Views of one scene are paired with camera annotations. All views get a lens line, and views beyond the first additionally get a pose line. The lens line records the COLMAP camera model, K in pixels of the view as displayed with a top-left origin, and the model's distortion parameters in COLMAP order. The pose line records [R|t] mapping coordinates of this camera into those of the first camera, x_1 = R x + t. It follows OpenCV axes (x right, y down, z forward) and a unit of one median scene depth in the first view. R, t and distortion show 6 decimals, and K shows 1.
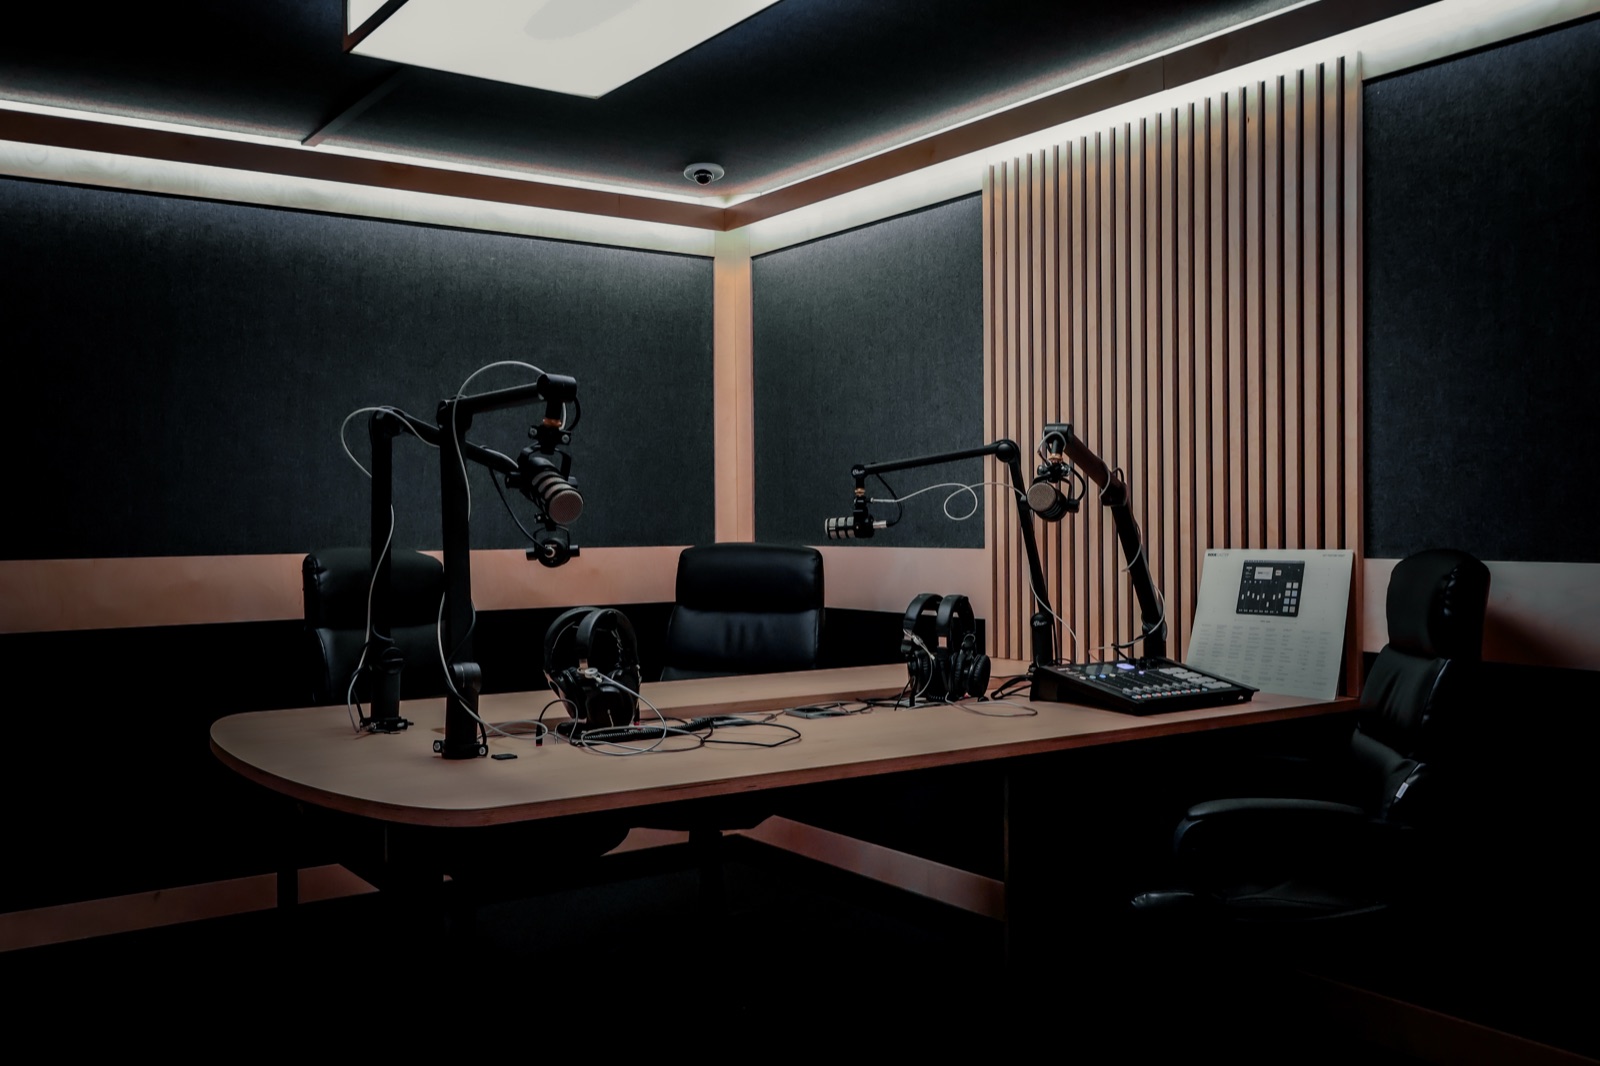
lens RADIAL K [[1478.5, 0, 804.0], [0, 1478.5, 545.0], [0, 0, 1]] dist [0.035957, 0.000000]
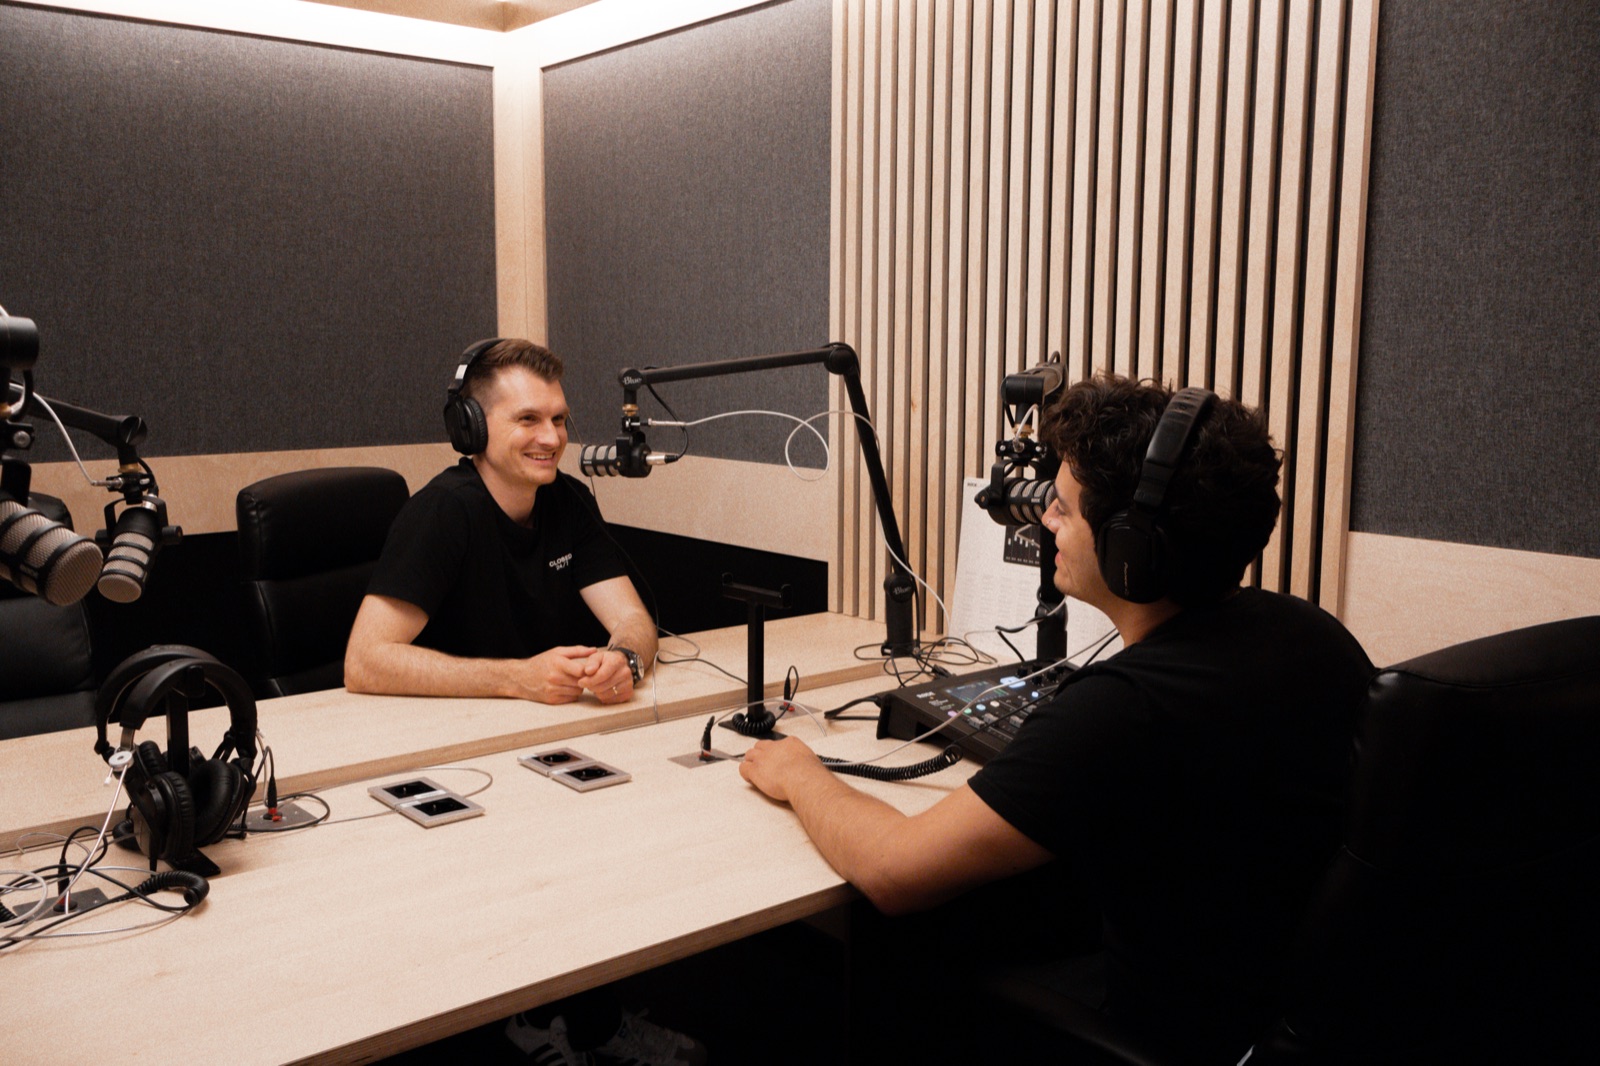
lens RADIAL K [[1413.8, 0, 784.0], [0, 1413.8, 530.3], [0, 0, 1]] dist [0.026407, -0.023432]
pose [[0.997540, 0.001191, 0.070093, 0.045722], [-0.009805, 0.992400, 0.122666, -0.054140], [-0.069414, -0.123052, 0.989970, 0.262513]]
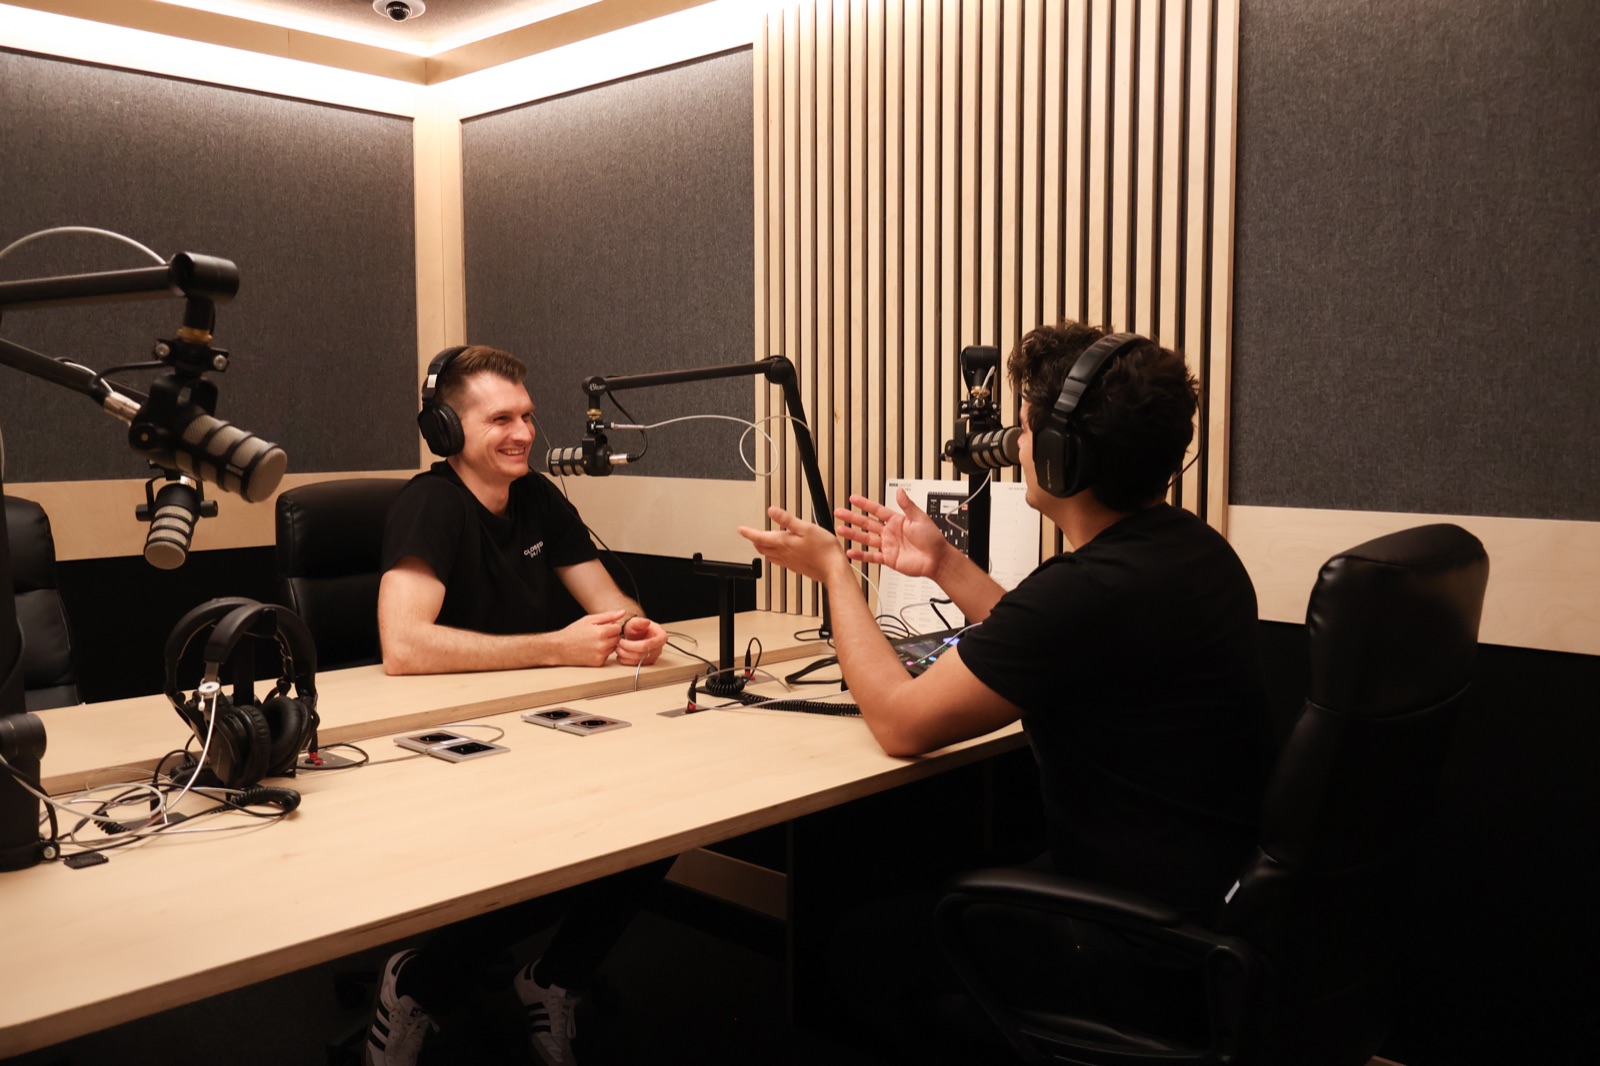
lens RADIAL K [[1413.8, 0, 795.0], [0, 1413.8, 525.2], [0, 0, 1]] dist [0.026407, -0.023432]
pose [[0.979803, -0.009942, 0.199716, -0.015034], [-0.002470, 0.998085, 0.061804, -0.021300], [-0.199948, -0.061050, 0.977903, 0.203934]]
